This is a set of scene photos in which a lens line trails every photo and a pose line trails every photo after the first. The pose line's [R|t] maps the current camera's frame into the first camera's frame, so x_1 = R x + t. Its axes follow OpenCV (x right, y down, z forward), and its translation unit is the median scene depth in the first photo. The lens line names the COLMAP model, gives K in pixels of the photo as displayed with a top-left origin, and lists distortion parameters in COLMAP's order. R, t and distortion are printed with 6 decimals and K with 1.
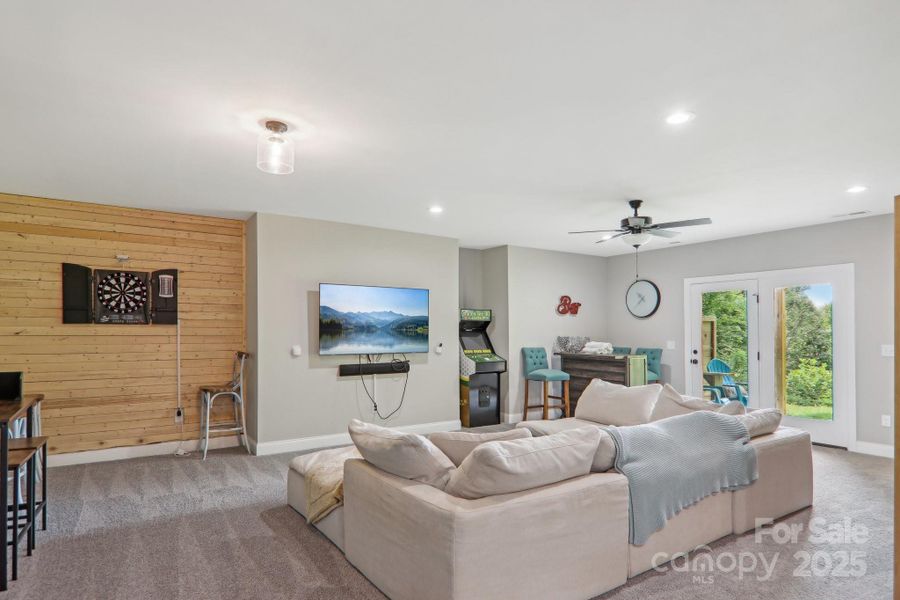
lens RADIAL K [[504.8, 0, 452.3], [0, 504.8, 309.7], [0, 0, 1]] dist [-0.007350, -0.001687]
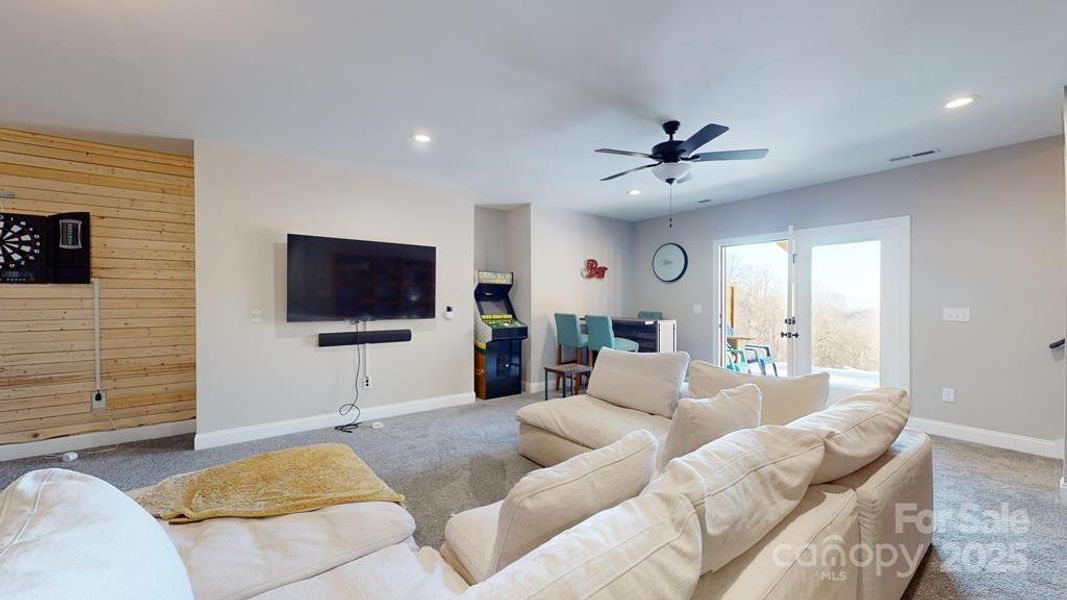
lens RADIAL K [[391.7, 0, 535.3], [0, 391.7, 301.6], [0, 0, 1]] dist [0.002805, 0.000256]
pose [[0.998688, -0.003503, 0.051083, 0.092731], [0.001320, 0.999086, 0.042715, 0.026137], [-0.051186, -0.042591, 0.997781, 0.300750]]
